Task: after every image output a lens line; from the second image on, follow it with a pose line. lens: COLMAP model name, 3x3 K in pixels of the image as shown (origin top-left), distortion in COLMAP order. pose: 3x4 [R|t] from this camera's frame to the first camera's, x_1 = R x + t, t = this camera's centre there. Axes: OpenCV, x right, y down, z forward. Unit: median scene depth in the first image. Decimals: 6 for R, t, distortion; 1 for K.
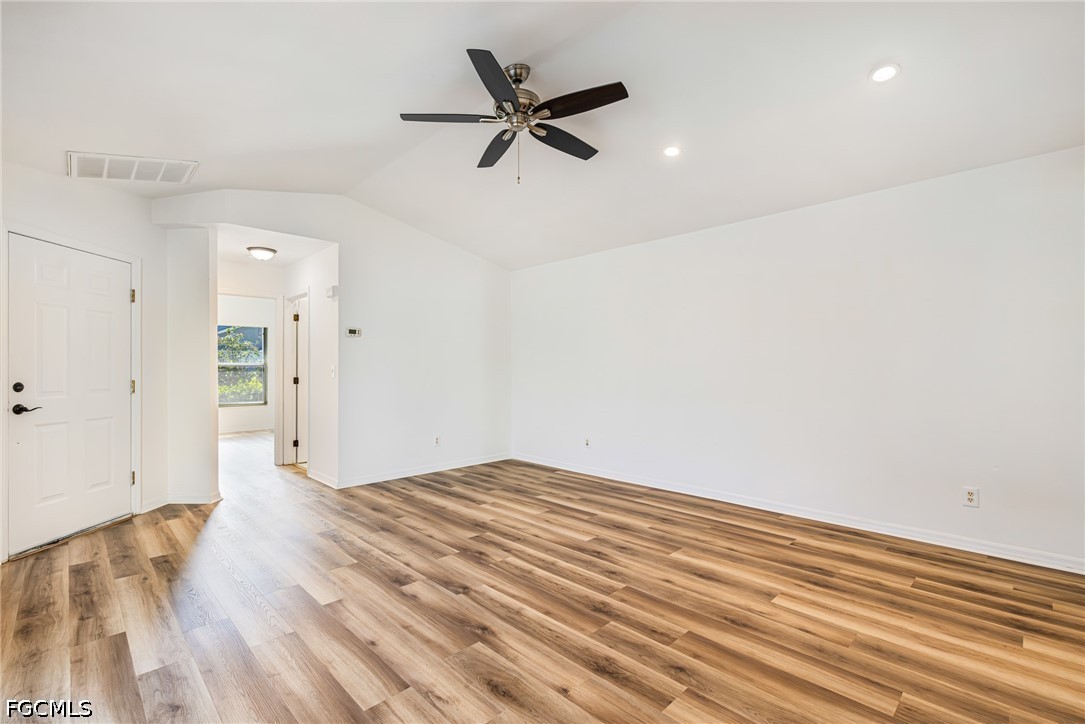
lens RADIAL K [[478.3, 0, 544.2], [0, 478.3, 368.5], [0, 0, 1]] dist [-0.000488, -0.000152]
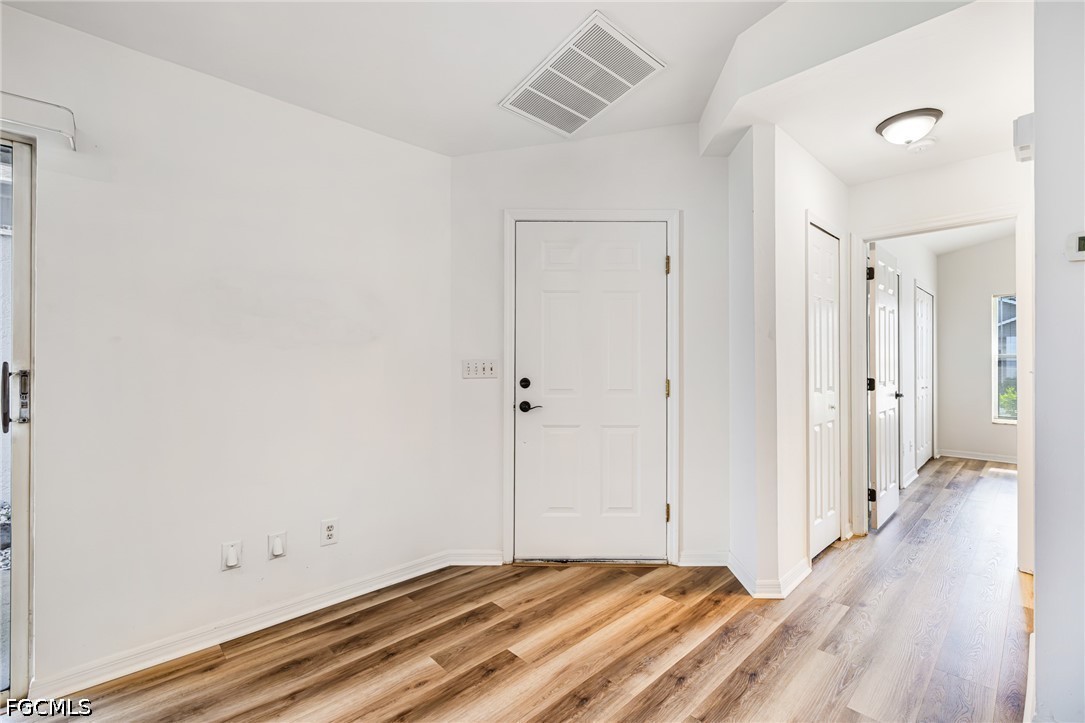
lens RADIAL K [[478.3, 0, 544.6], [0, 478.3, 352.6], [0, 0, 1]] dist [-0.000488, -0.000152]
pose [[-0.016224, -0.017126, -0.999722, -0.152550], [-0.002253, 0.999851, -0.017091, -0.002107], [0.999866, 0.001975, -0.016260, 1.016962]]
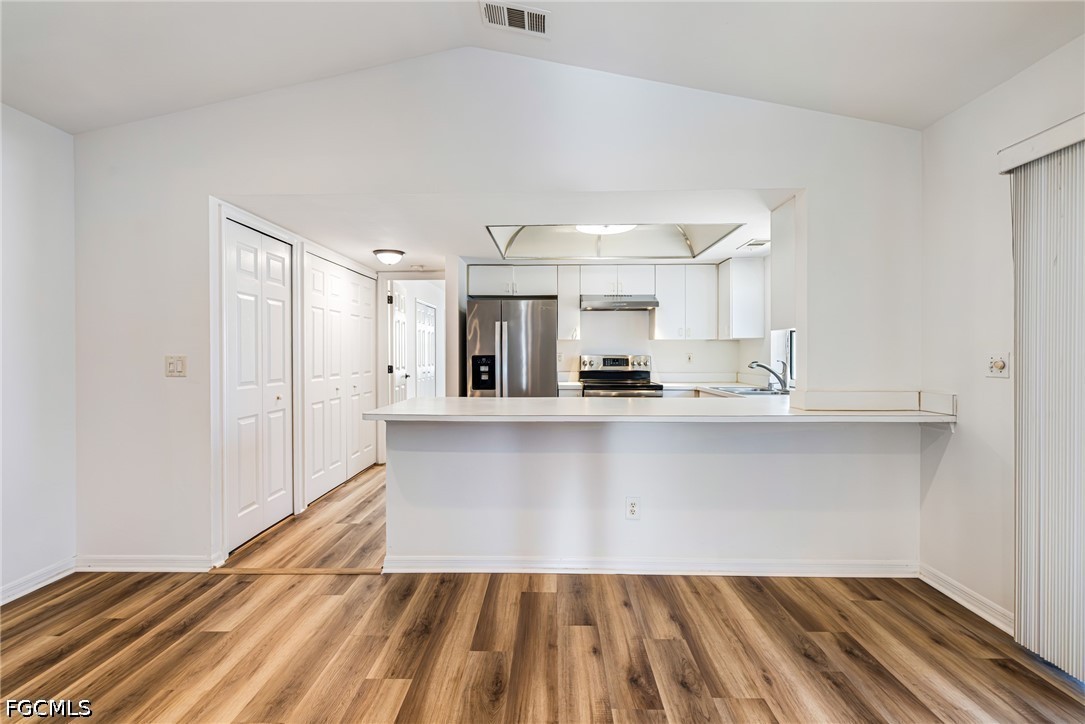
lens RADIAL K [[478.3, 0, 547.1], [0, 478.3, 356.1], [0, 0, 1]] dist [-0.000488, -0.000152]
pose [[-0.697260, -0.001030, 0.716818, -0.136856], [0.006301, 0.999952, 0.007566, -0.008036], [-0.716791, 0.009793, -0.697219, 0.790806]]
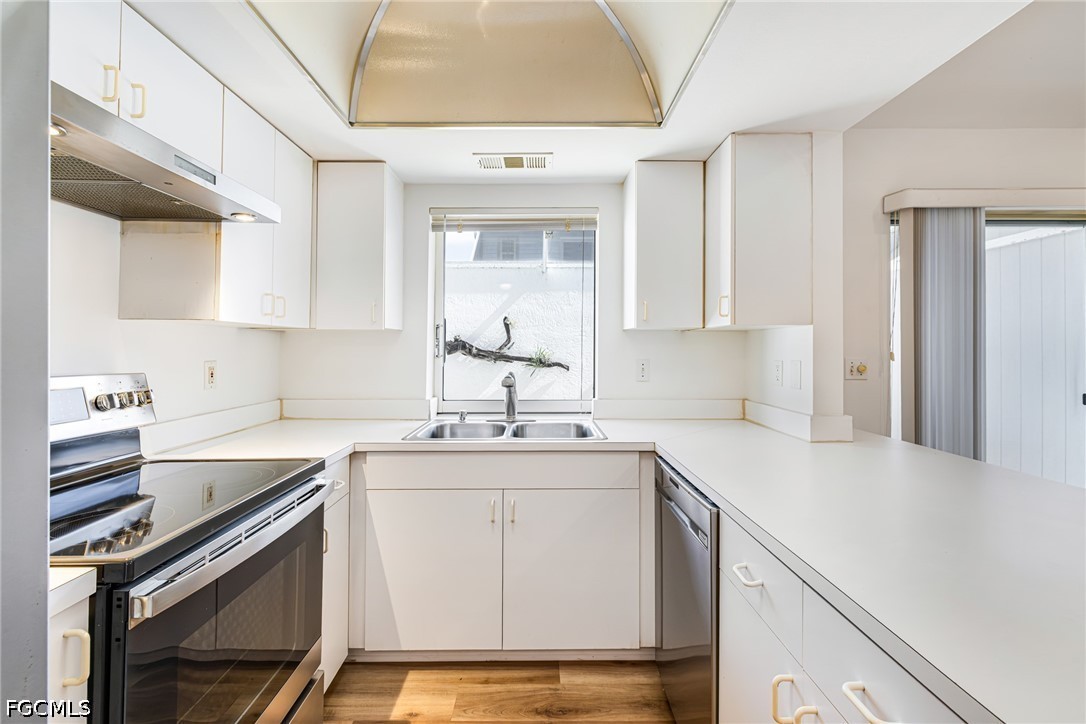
lens RADIAL K [[478.7, 0, 533.1], [0, 478.7, 340.9], [0, 0, 1]] dist [-0.000488, -0.000152]
pose [[-0.704834, -0.008291, -0.709324, 0.836800], [-0.002302, 0.999953, -0.009400, -0.022944], [0.709369, -0.004993, -0.704820, 0.038001]]
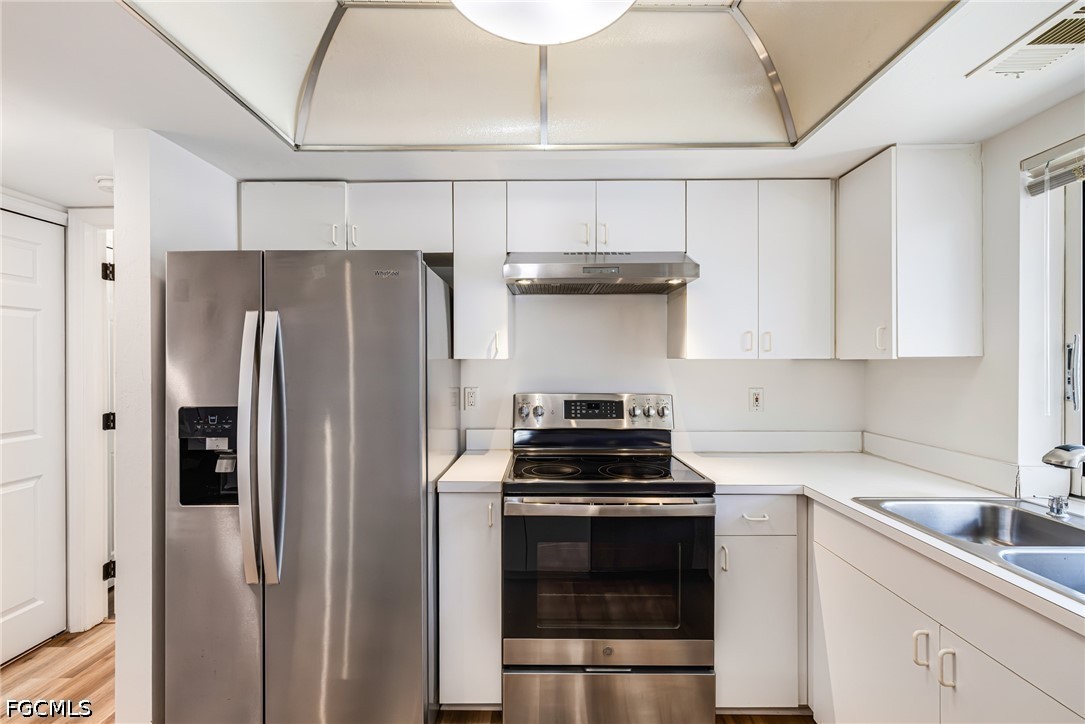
lens RADIAL K [[478.3, 0, 551.0], [0, 478.3, 363.5], [0, 0, 1]] dist [-0.000488, -0.000152]
pose [[-0.709383, 0.001518, 0.704822, 0.396740], [0.006629, 0.999968, 0.004518, -0.045496], [-0.704792, 0.007878, -0.709370, 0.055724]]
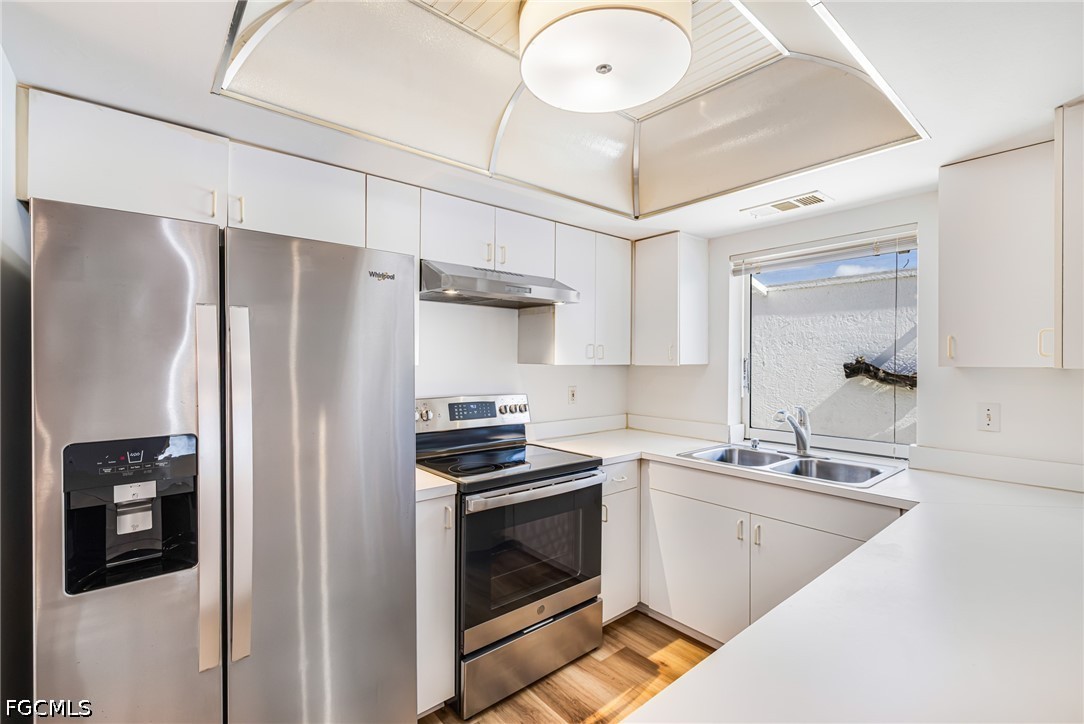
lens RADIAL K [[477.8, 0, 549.5], [0, 477.8, 360.1], [0, 0, 1]] dist [-0.000488, -0.000152]
pose [[-0.997504, -0.001741, 0.070589, 0.670669], [-0.001444, 0.999990, 0.004260, -0.058719], [-0.070595, 0.004147, -0.997496, 0.270138]]
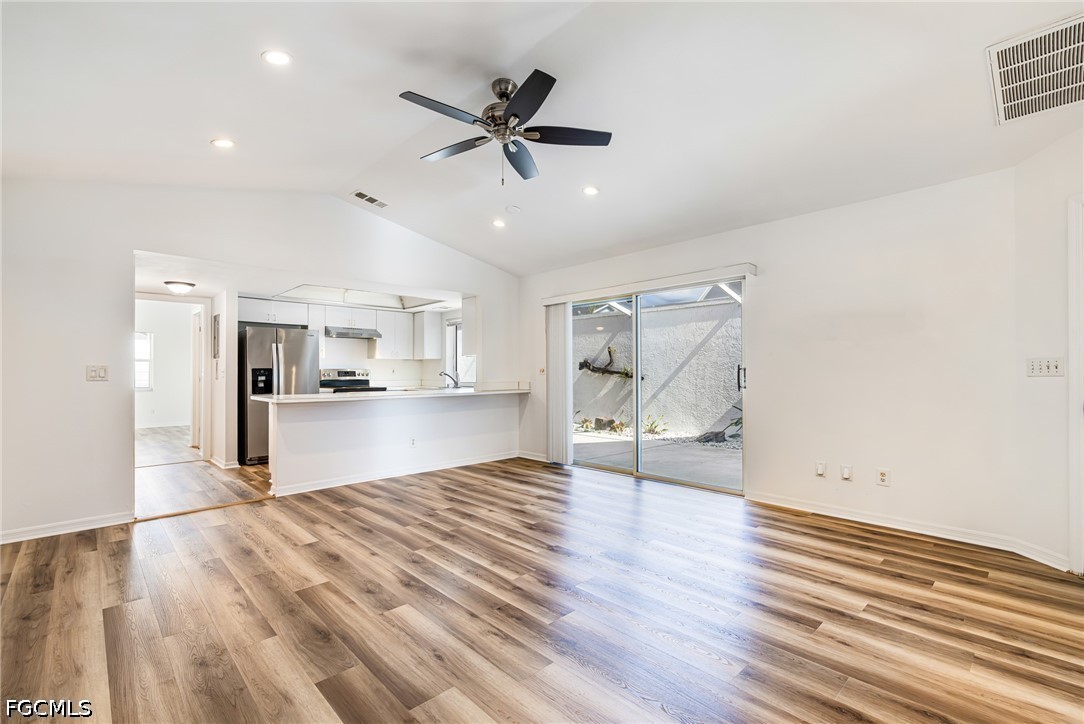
lens RADIAL K [[477.8, 0, 544.6], [0, 477.8, 365.7], [0, 0, 1]] dist [-0.000488, -0.000152]
pose [[-0.999841, 0.007321, 0.016238, -0.138633], [0.007185, 0.999939, -0.008441, 0.012582], [-0.016299, -0.008323, -0.999833, 1.789845]]
